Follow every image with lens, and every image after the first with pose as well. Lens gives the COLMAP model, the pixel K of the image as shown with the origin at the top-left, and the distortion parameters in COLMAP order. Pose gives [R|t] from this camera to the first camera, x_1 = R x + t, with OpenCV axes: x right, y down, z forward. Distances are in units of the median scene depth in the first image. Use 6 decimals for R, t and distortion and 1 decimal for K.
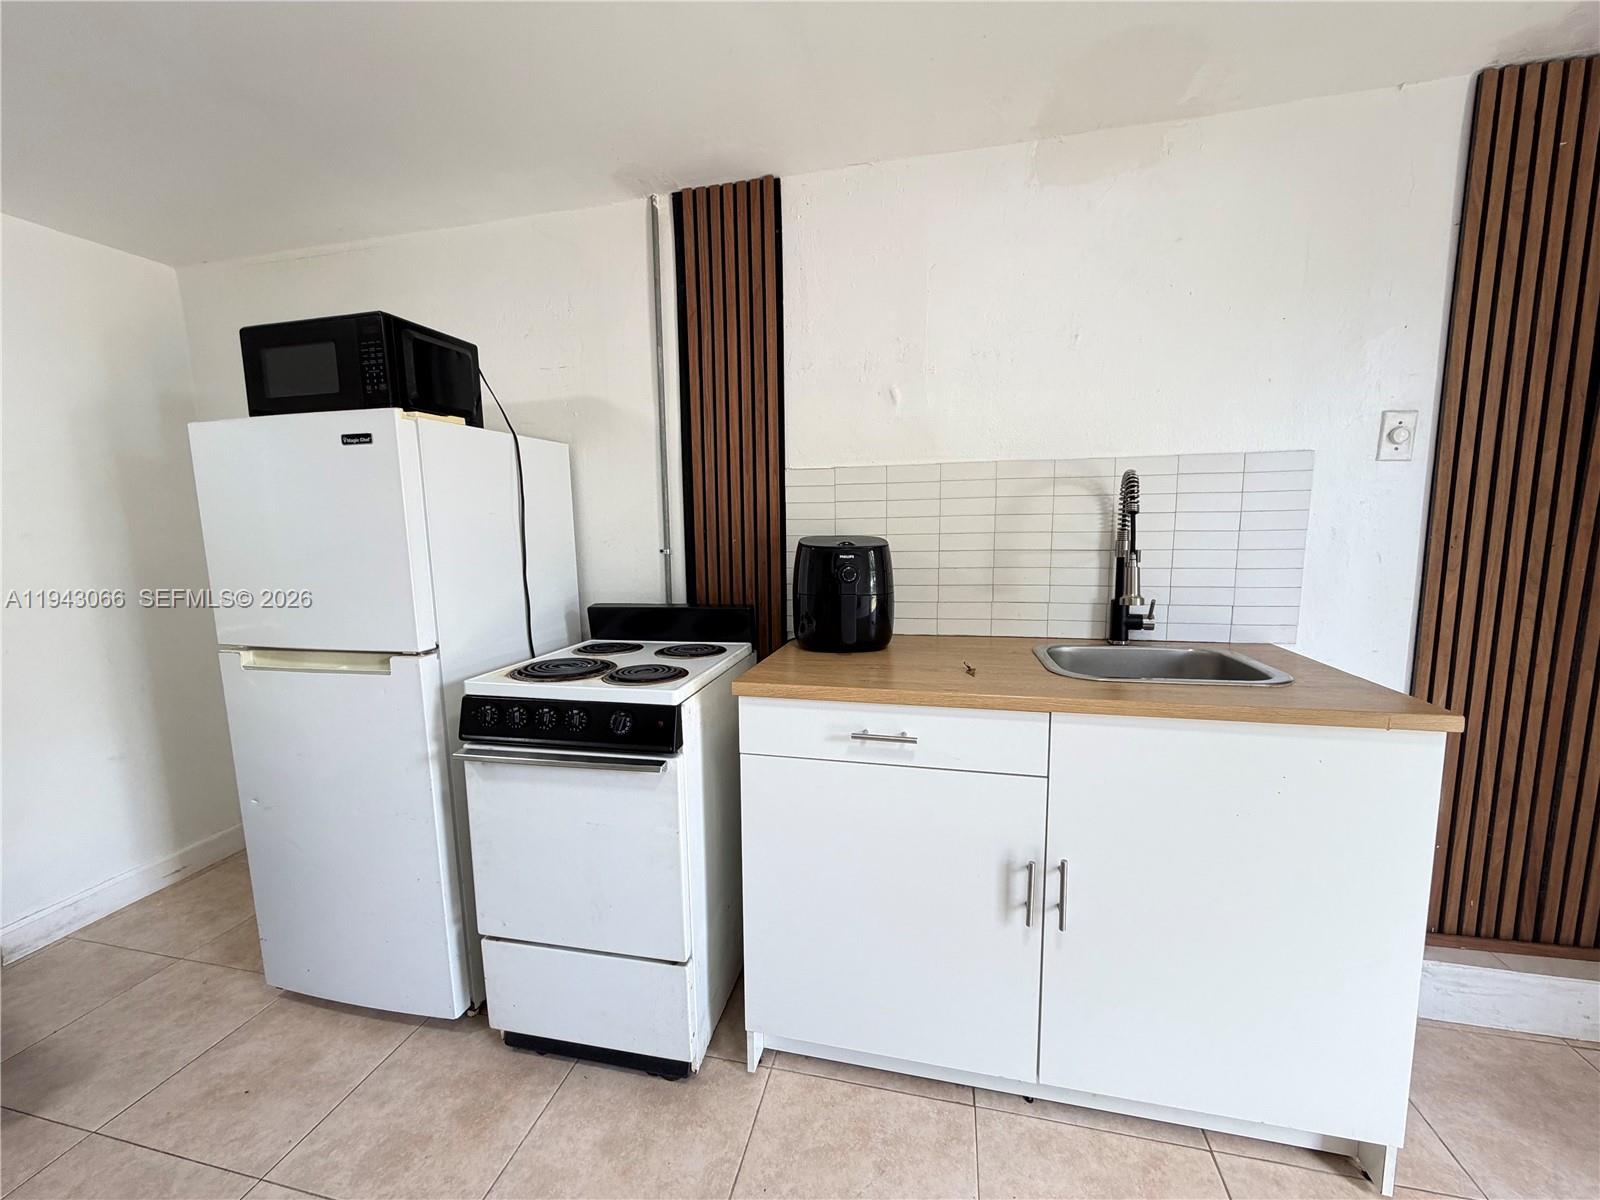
lens RADIAL K [[645.1, 0, 790.6], [0, 645.1, 598.9], [0, 0, 1]] dist [-0.000208, 0.000761]
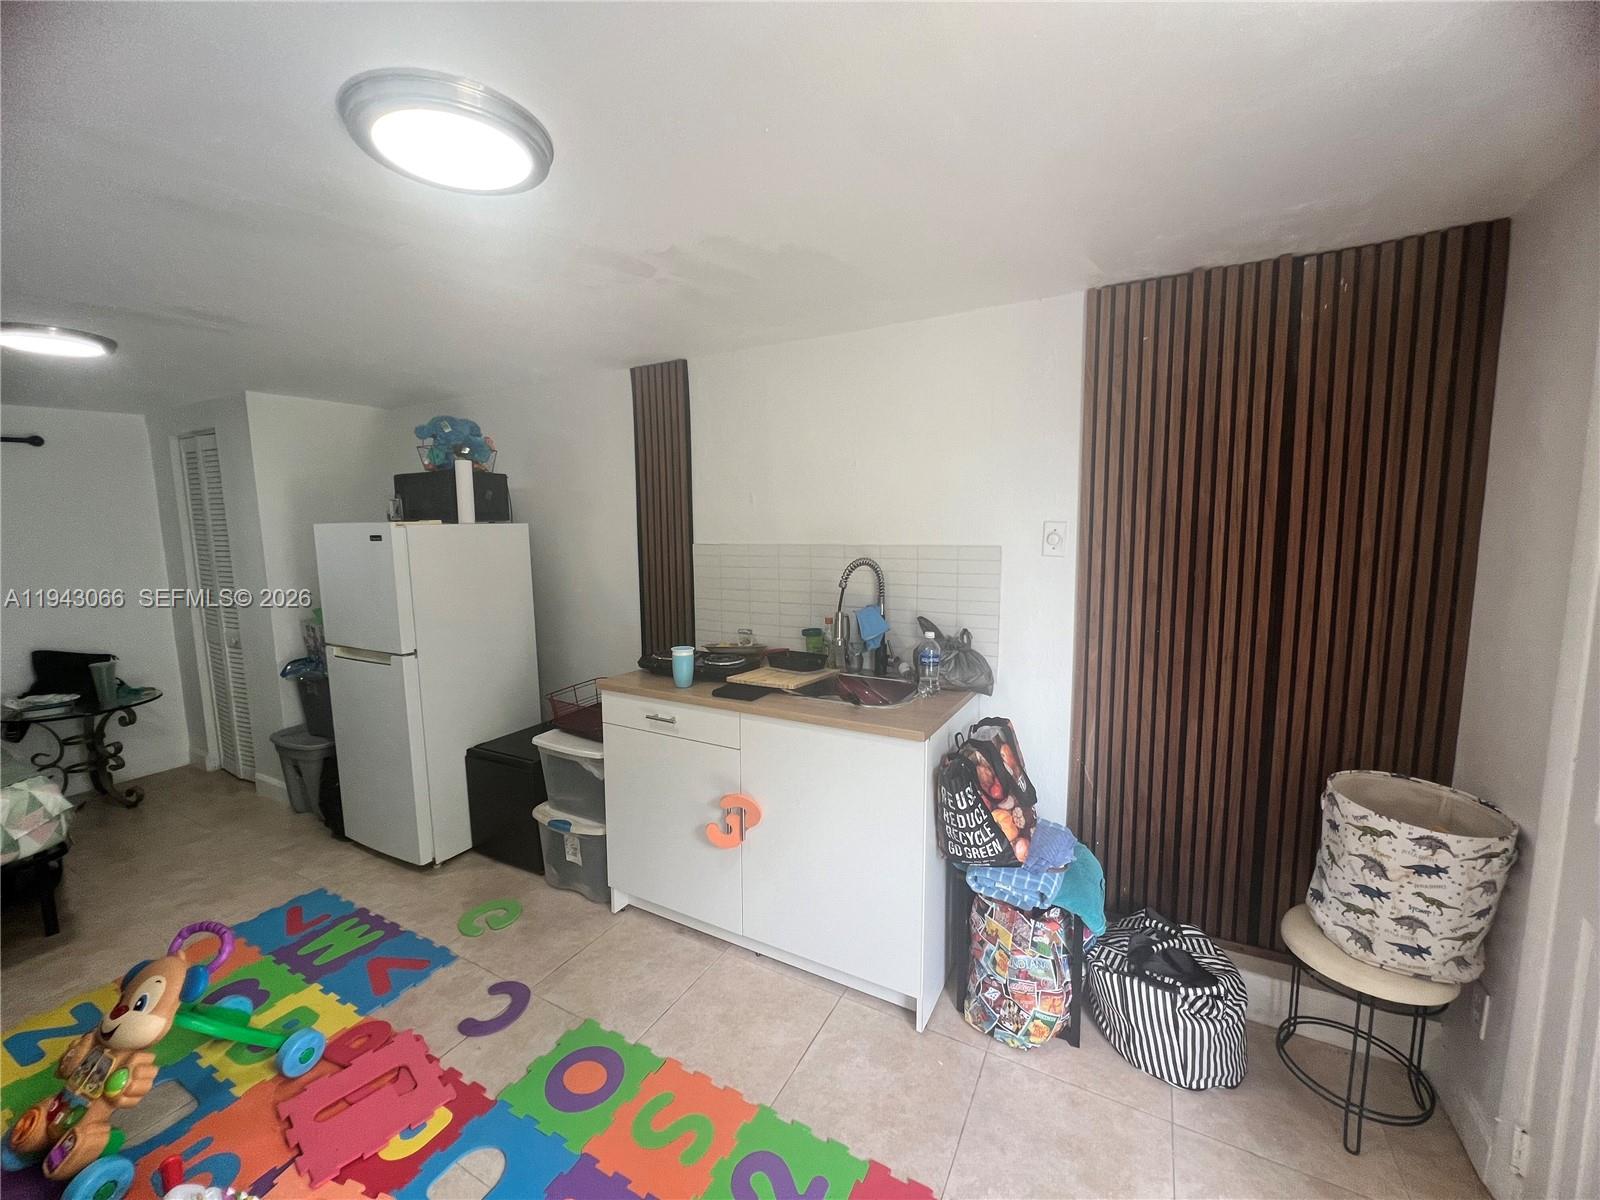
lens RADIAL K [[641.0, 0, 799.0], [0, 641.0, 595.6], [0, 0, 1]] dist [0.002931, -0.000580]
pose [[0.964928, 0.036481, -0.259969, 0.708356], [-0.037010, 0.999311, 0.002863, -0.104286], [0.259894, 0.006858, 0.965613, -0.441250]]
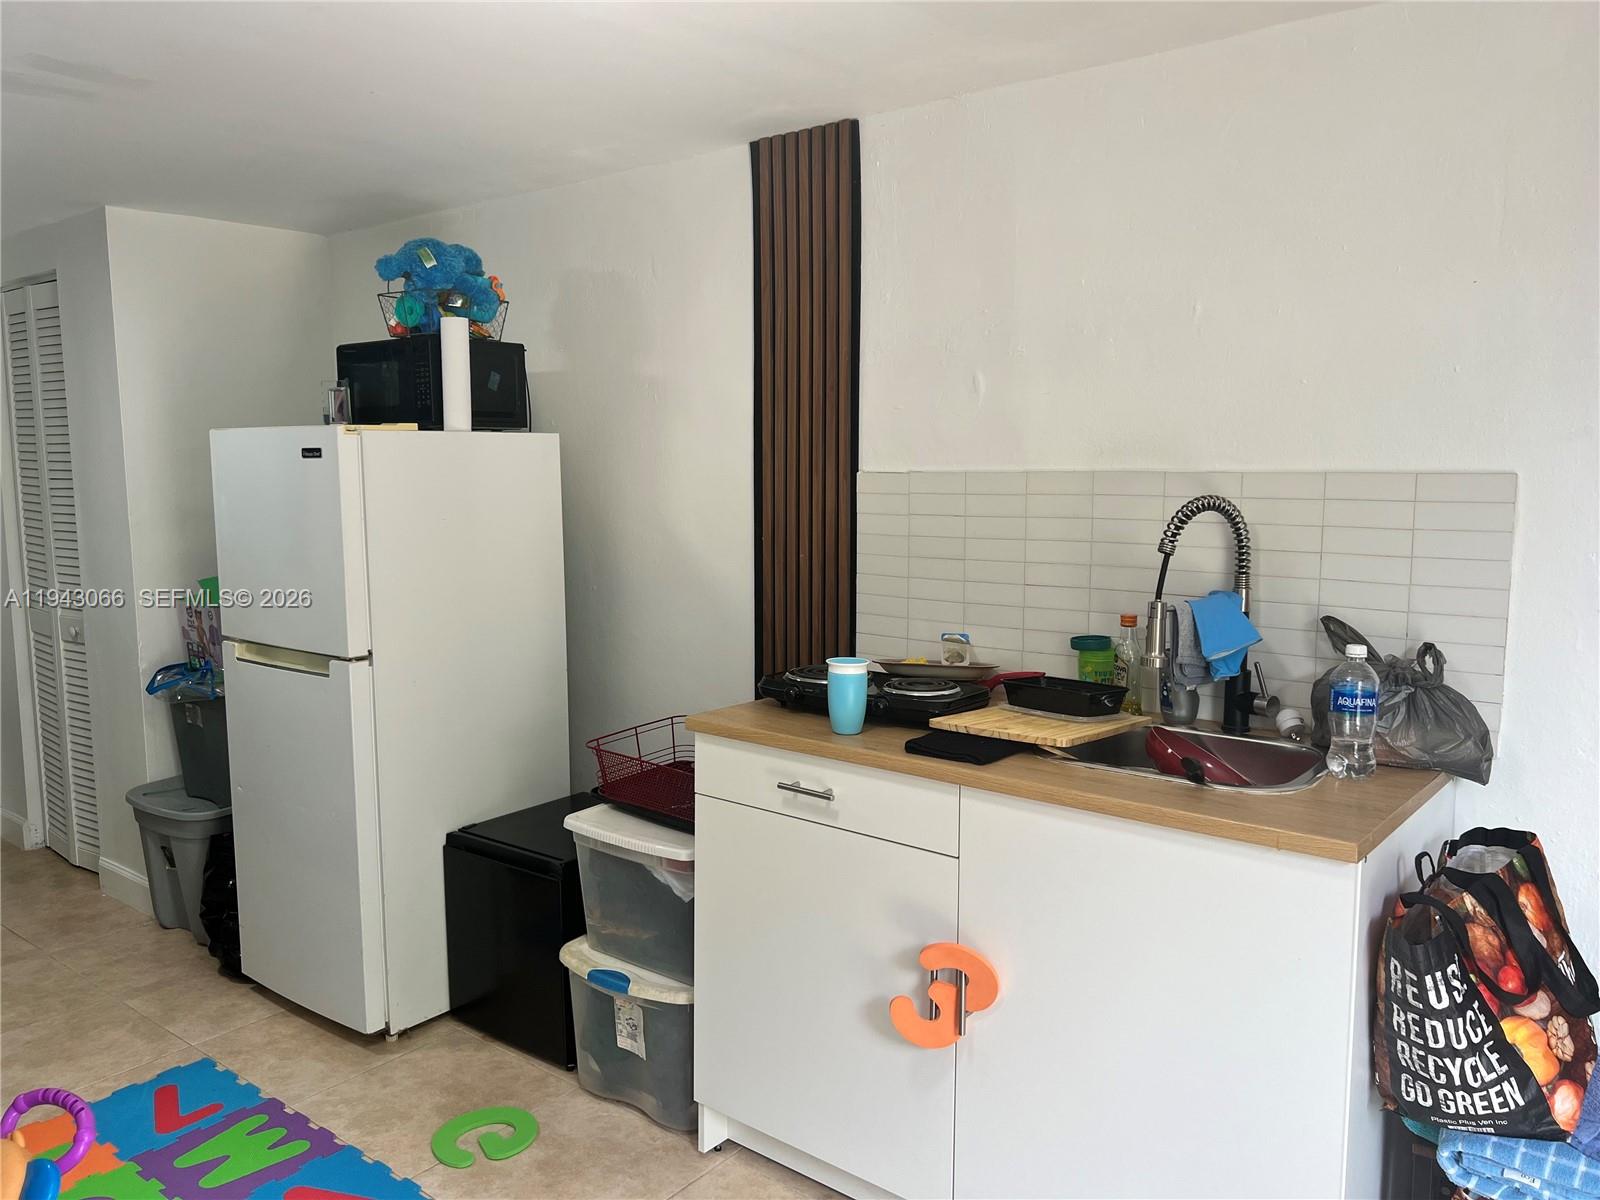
lens RADIAL K [[1205.0, 0, 791.3], [0, 1205.0, 591.9], [0, 0, 1]] dist [0.056236, -0.060227]
pose [[0.904382, 0.061420, -0.422280, 0.631857], [-0.063073, 0.997958, 0.010068, -0.067535], [0.422036, 0.017529, 0.906410, -0.447815]]
